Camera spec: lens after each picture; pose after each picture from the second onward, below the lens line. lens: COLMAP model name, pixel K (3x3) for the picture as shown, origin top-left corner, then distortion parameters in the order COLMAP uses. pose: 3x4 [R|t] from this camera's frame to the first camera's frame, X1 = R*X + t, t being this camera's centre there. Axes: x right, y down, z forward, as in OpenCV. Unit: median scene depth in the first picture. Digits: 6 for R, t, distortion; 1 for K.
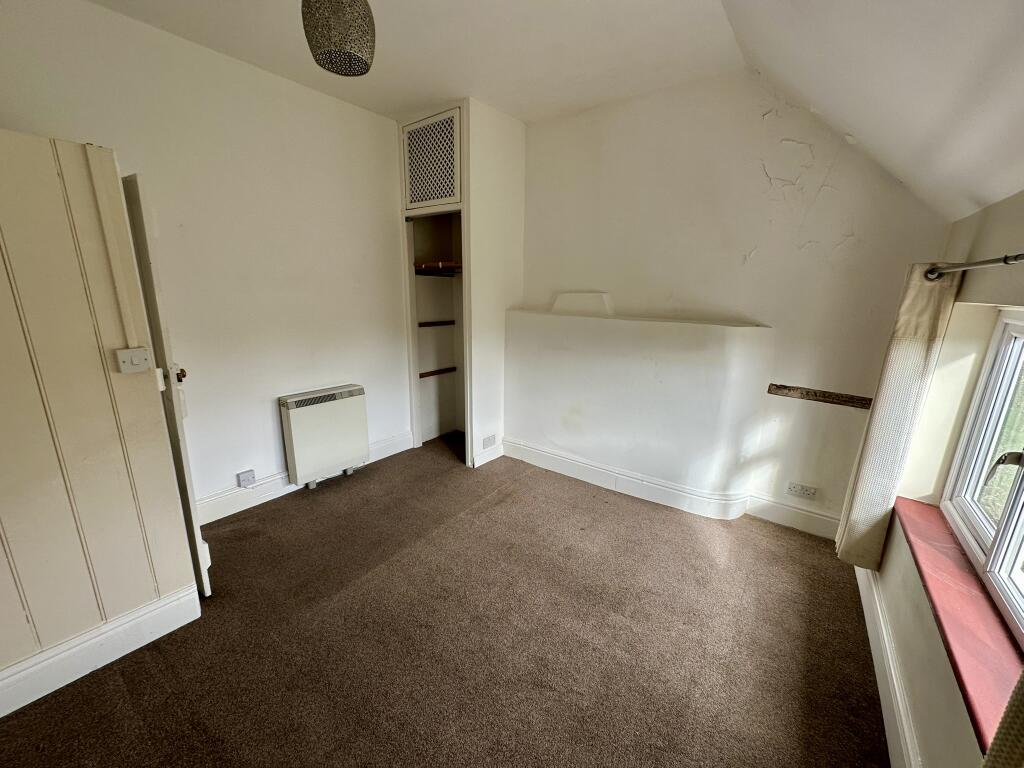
lens RADIAL K [[407.1, 0, 512.2], [0, 407.1, 385.9], [0, 0, 1]] dist [-0.008768, -0.000364]
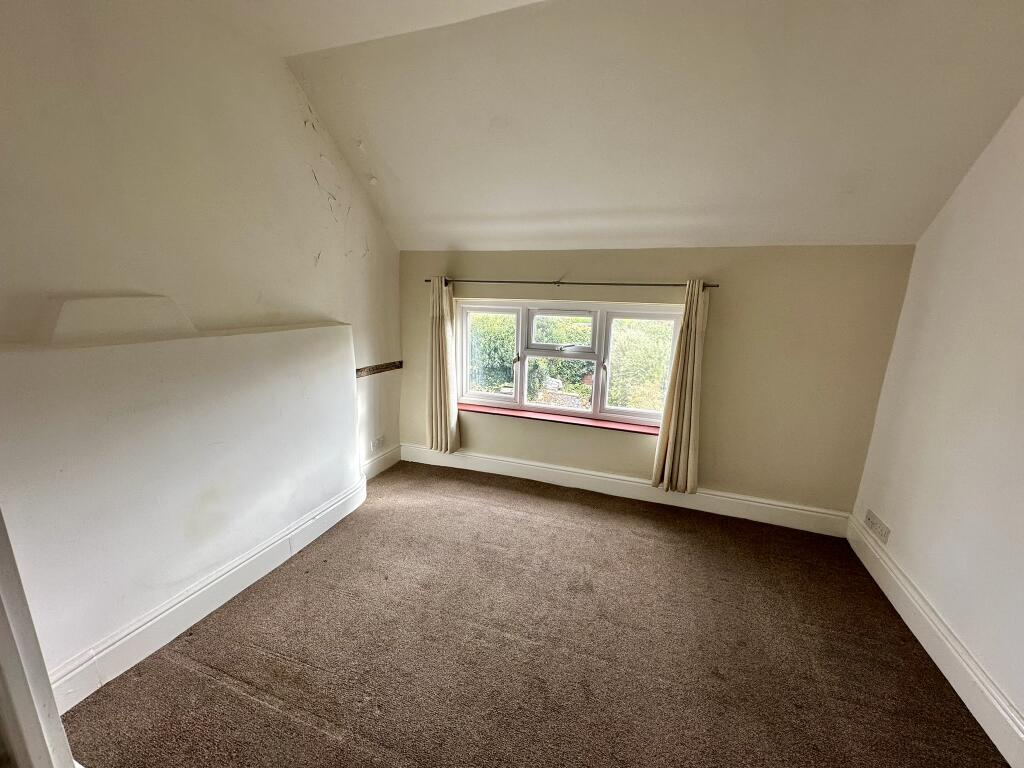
lens RADIAL K [[407.1, 0, 508.1], [0, 407.1, 386.1], [0, 0, 1]] dist [-0.008768, -0.000364]
pose [[-0.269095, -0.239163, 0.932946, -0.629200], [0.201306, 0.933315, 0.297322, -0.236326], [-0.941841, 0.267815, -0.203005, 0.878408]]
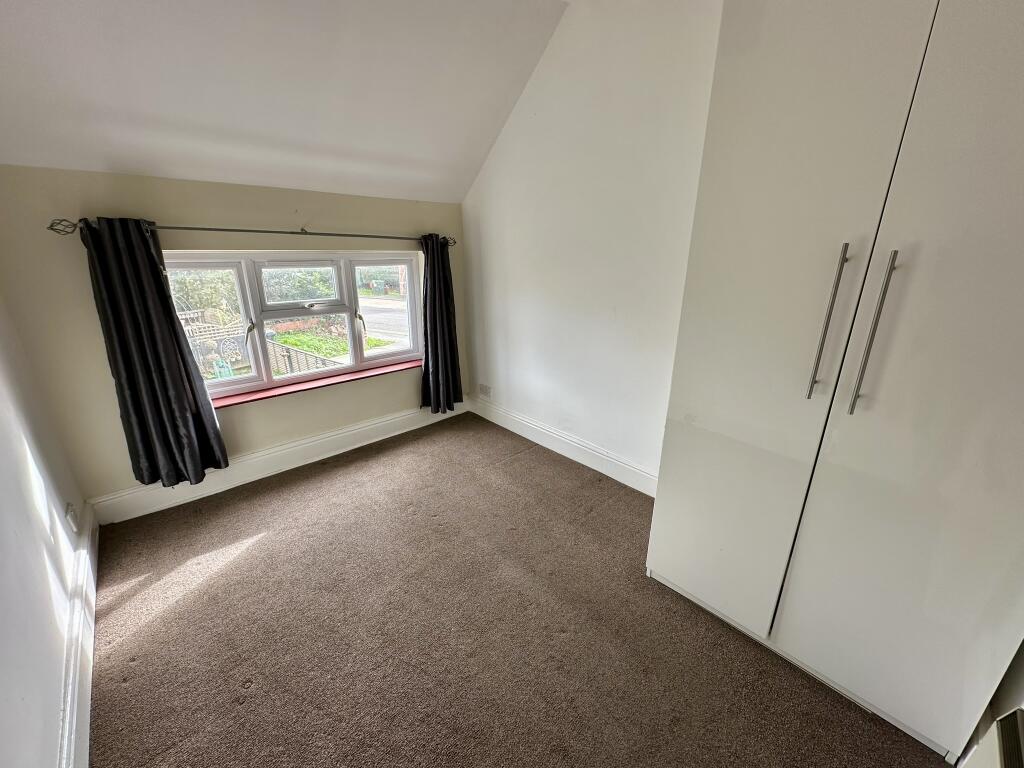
lens RADIAL K [[407.1, 0, 506.7], [0, 407.1, 382.6], [0, 0, 1]] dist [-0.008768, -0.000364]
pose [[-0.982186, -0.086144, 0.167003, -0.153908], [0.015299, 0.849122, 0.527975, -0.354076], [-0.187288, 0.521125, -0.832678, 1.453150]]
